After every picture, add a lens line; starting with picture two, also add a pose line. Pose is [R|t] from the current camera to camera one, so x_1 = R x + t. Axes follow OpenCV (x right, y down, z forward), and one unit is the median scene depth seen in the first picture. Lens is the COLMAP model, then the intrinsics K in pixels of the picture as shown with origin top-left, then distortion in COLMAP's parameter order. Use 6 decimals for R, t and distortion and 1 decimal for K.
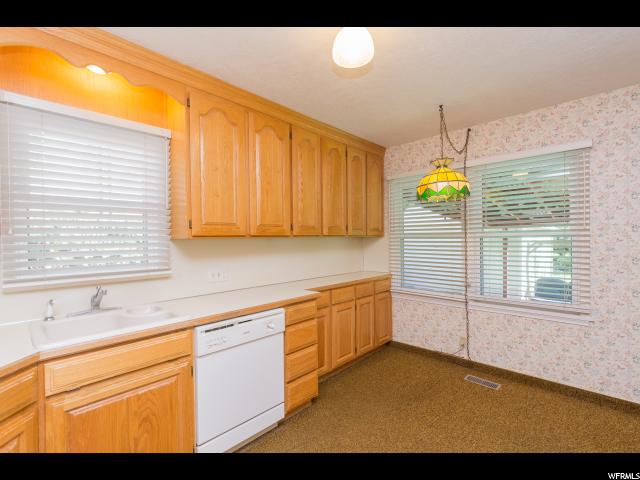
lens RADIAL K [[301.7, 0, 316.1], [0, 301.7, 240.3], [0, 0, 1]] dist [0.002939, -0.000078]
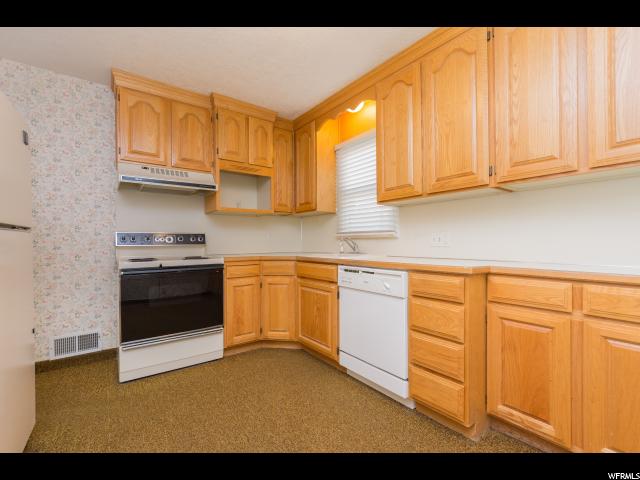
lens RADIAL K [[286.7, 0, 312.5], [0, 286.7, 241.4], [0, 0, 1]] dist [-0.002294, -0.000835]
pose [[-0.184148, 0.009423, -0.982853, 0.758583], [-0.001951, 0.999949, 0.009953, 0.131290], [0.982897, 0.003750, -0.184120, 0.899412]]
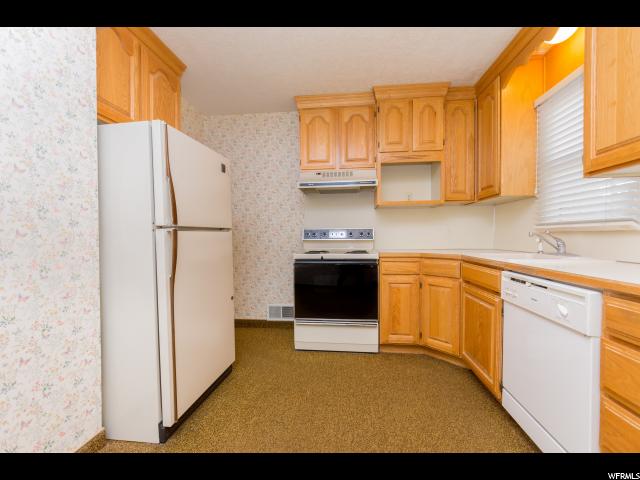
lens RADIAL K [[286.7, 0, 312.5], [0, 286.7, 241.4], [0, 0, 1]] dist [-0.002294, -0.000835]
pose [[-0.808770, 0.029965, -0.587361, 0.556787], [0.011124, 0.999302, 0.035664, 0.118292], [0.588019, 0.022310, -0.808539, 1.120411]]
